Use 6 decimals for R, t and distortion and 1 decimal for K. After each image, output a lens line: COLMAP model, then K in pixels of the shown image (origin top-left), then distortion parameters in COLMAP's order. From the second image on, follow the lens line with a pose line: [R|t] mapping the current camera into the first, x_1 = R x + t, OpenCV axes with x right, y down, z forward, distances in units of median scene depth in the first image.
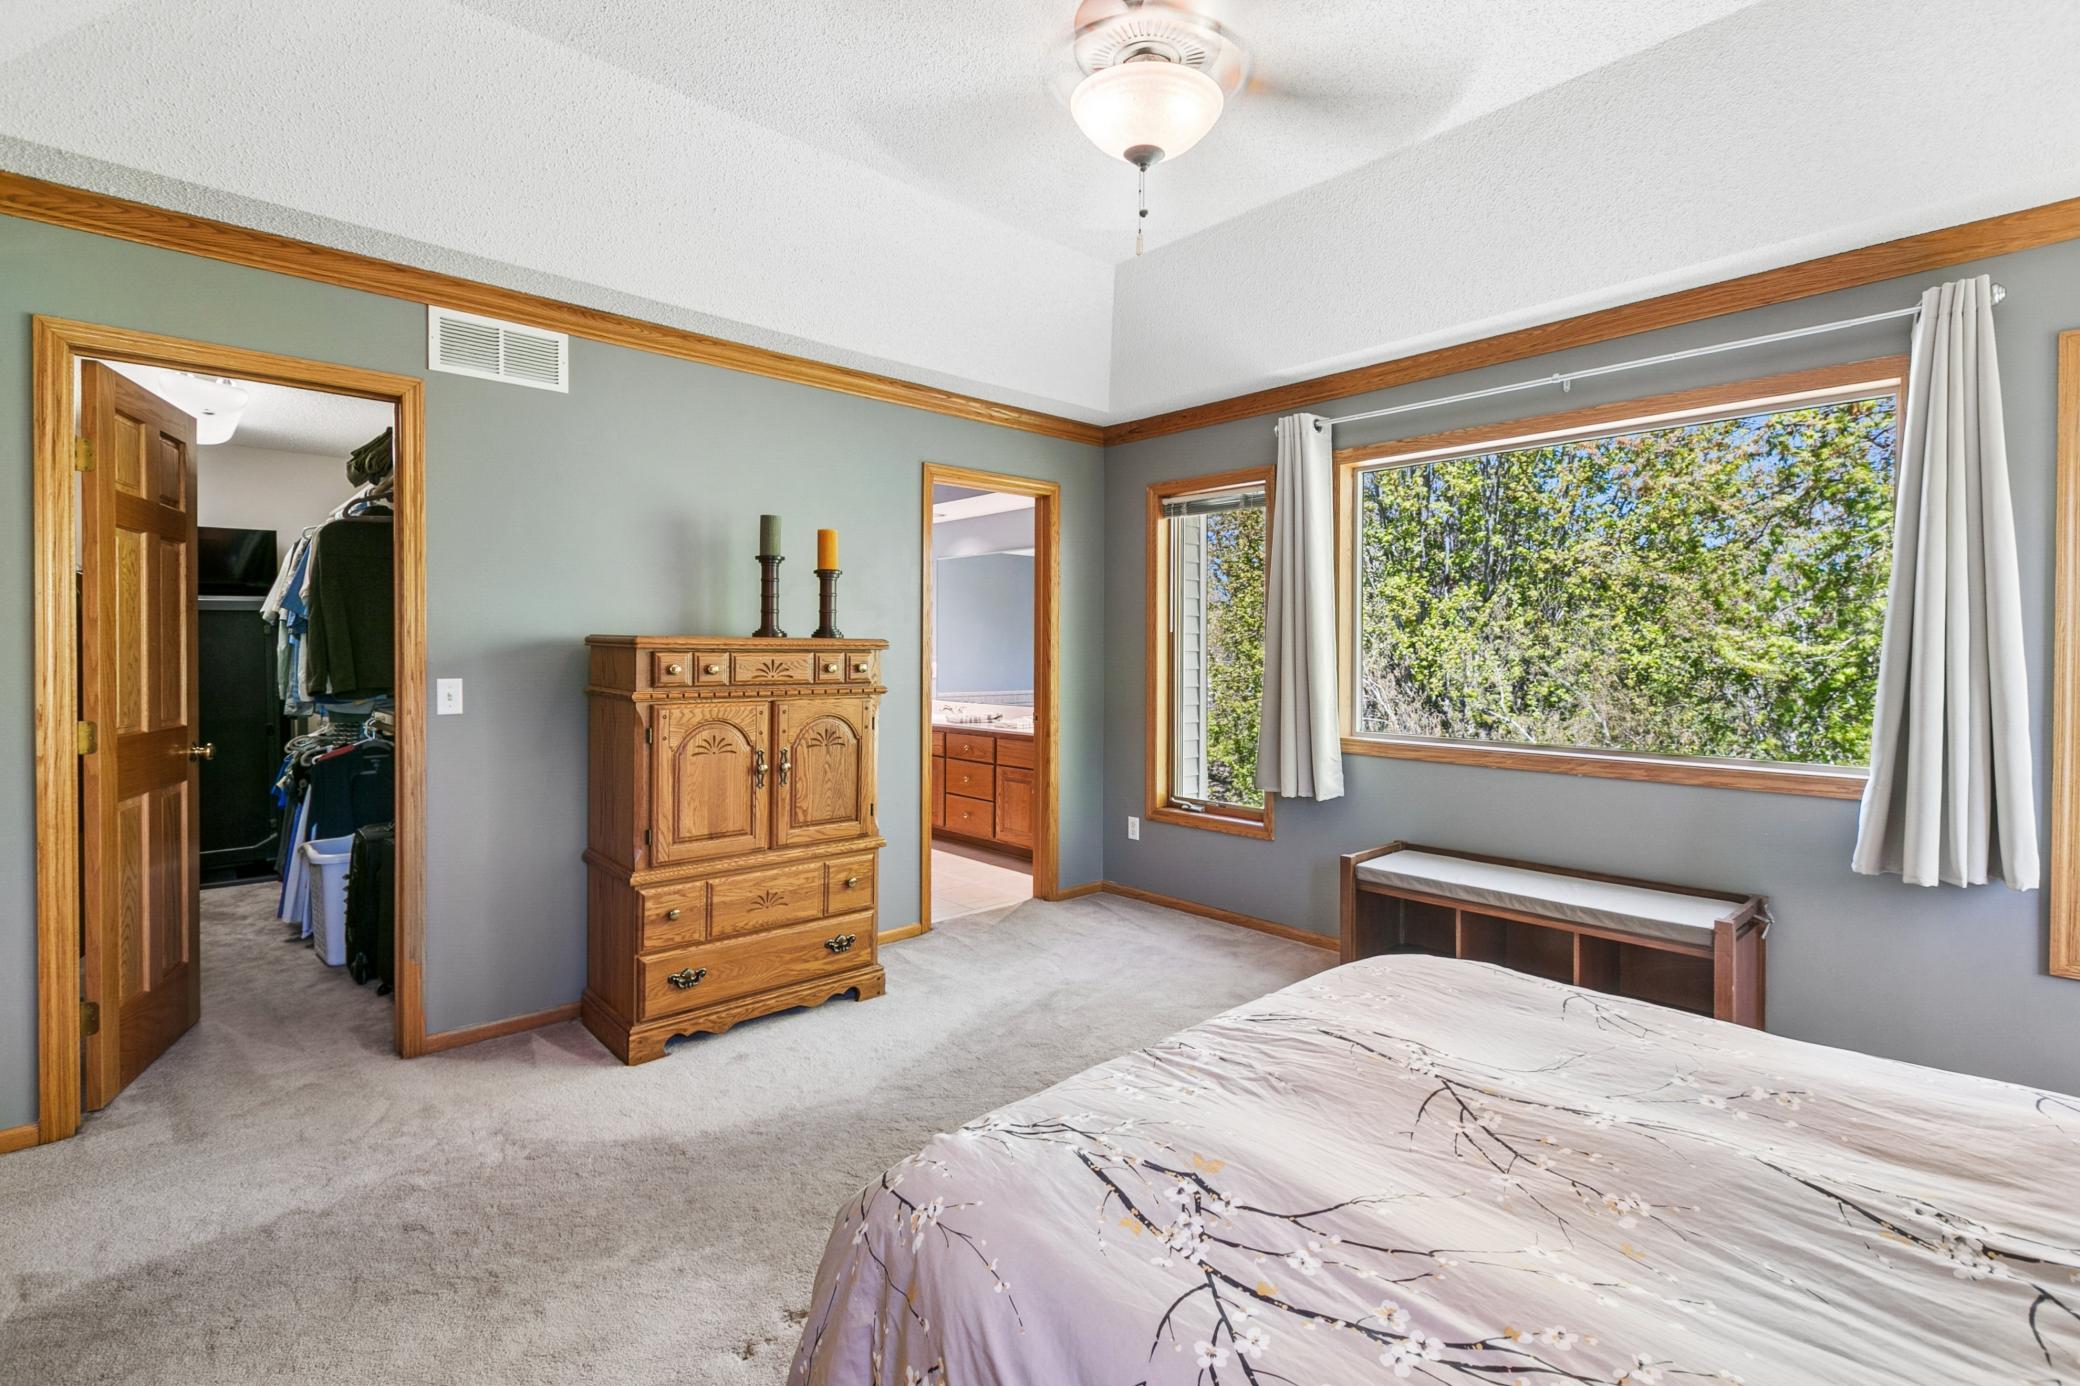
lens RADIAL K [[951.7, 0, 1043.1], [0, 951.7, 665.4], [0, 0, 1]] dist [0.003613, 0.000413]
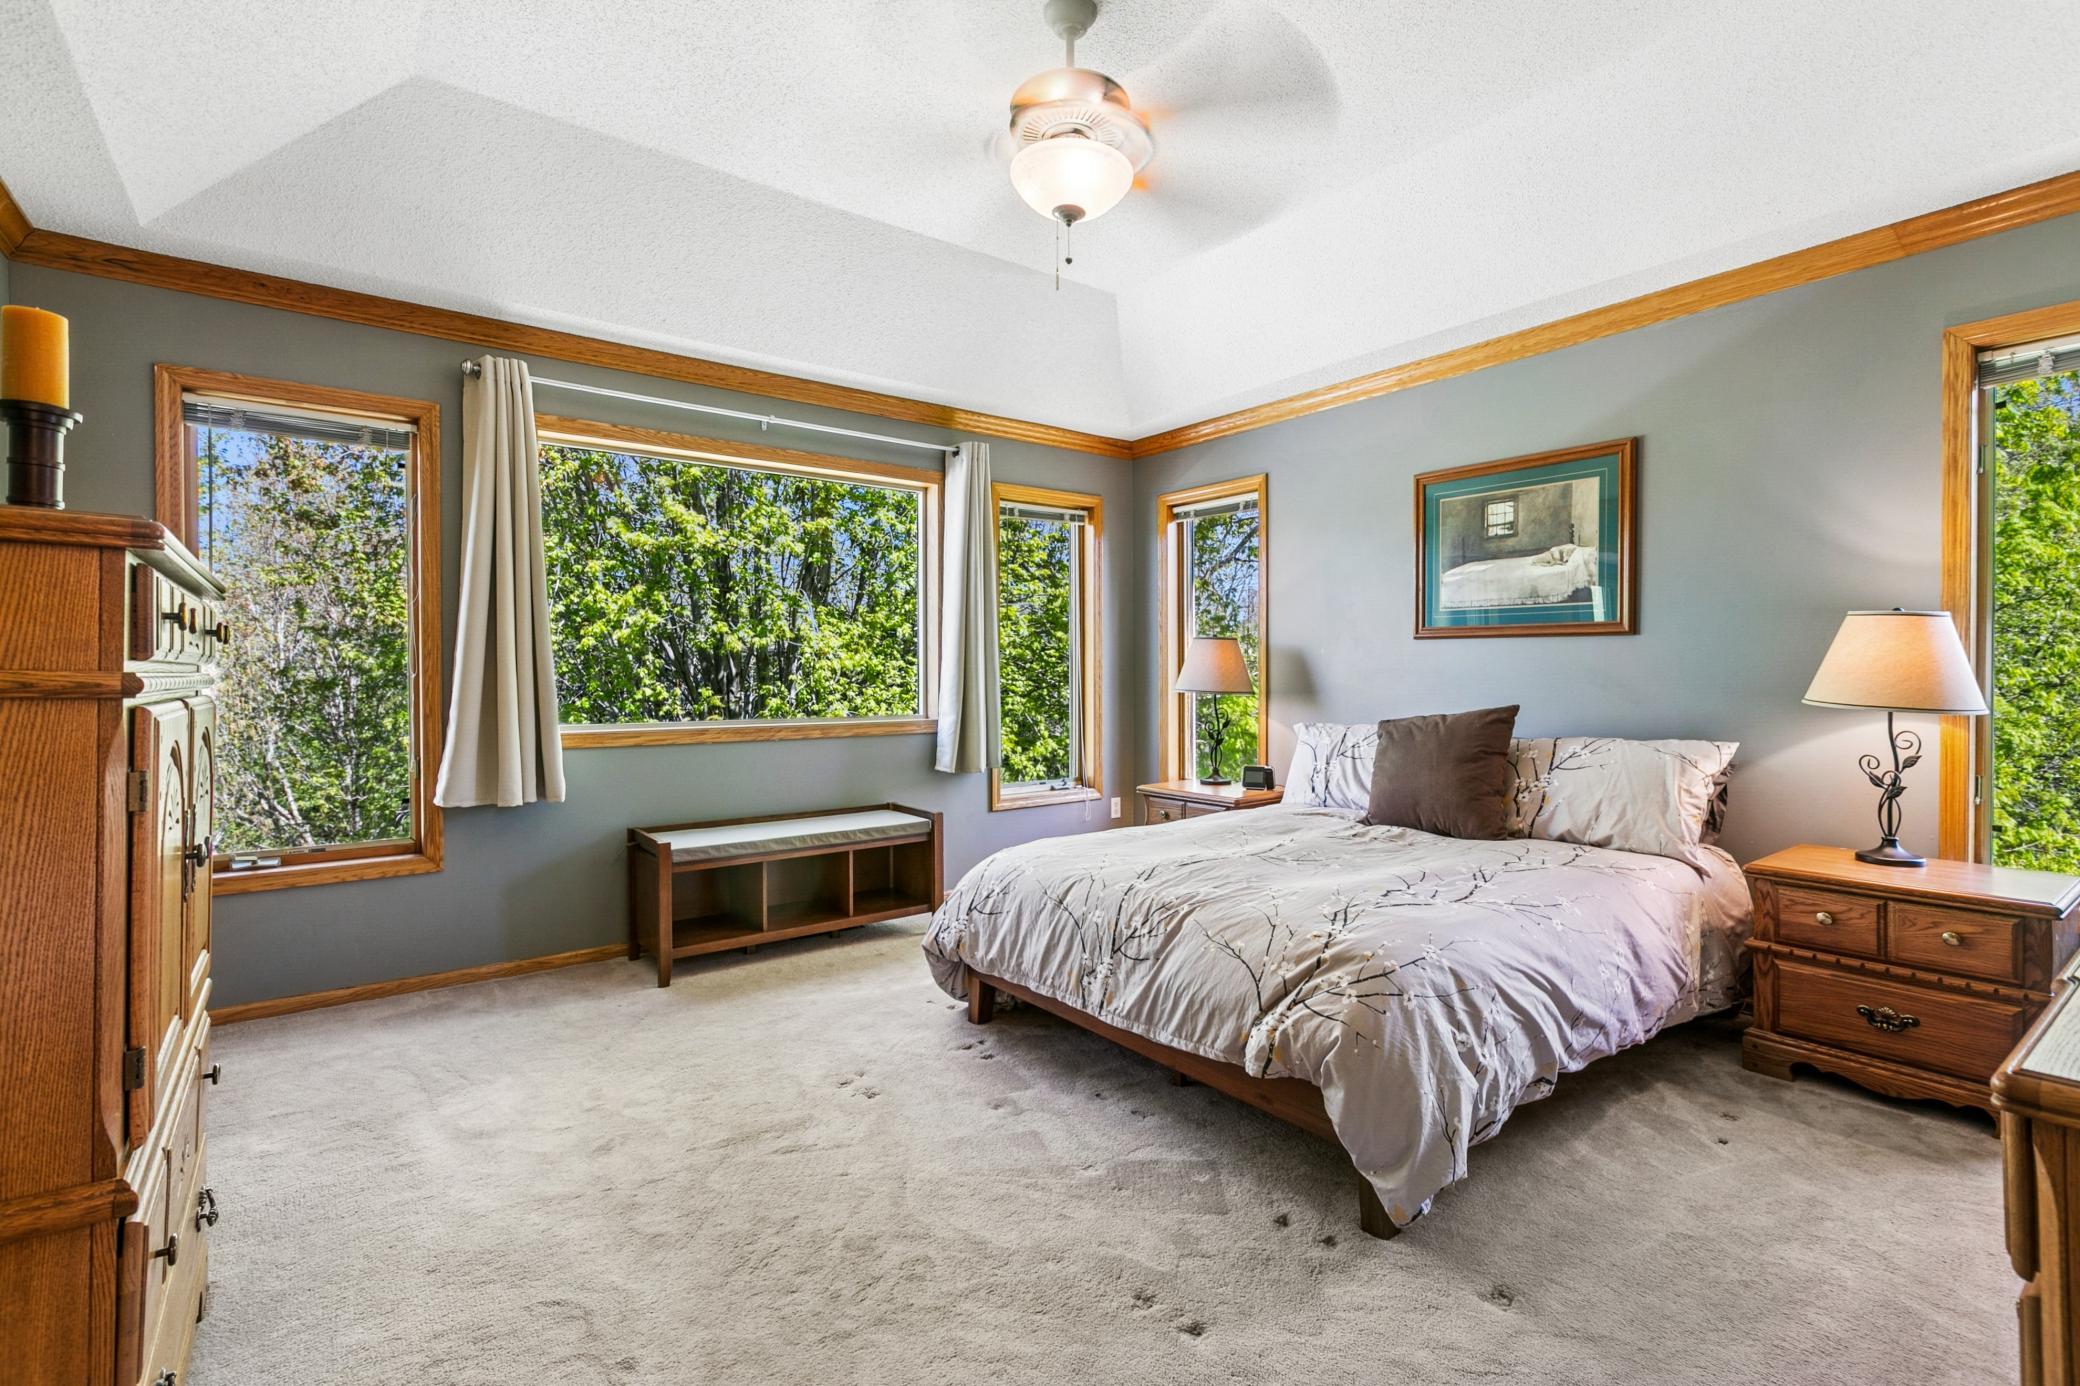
lens RADIAL K [[957.0, 0, 1040.0], [0, 957.0, 693.0], [0, 0, 1]] dist [0.000912, 0.000074]
pose [[0.097380, -0.020346, 0.995039, -1.070488], [0.013832, 0.999722, 0.019088, 0.053414], [-0.995151, 0.011905, 0.097634, 0.873496]]
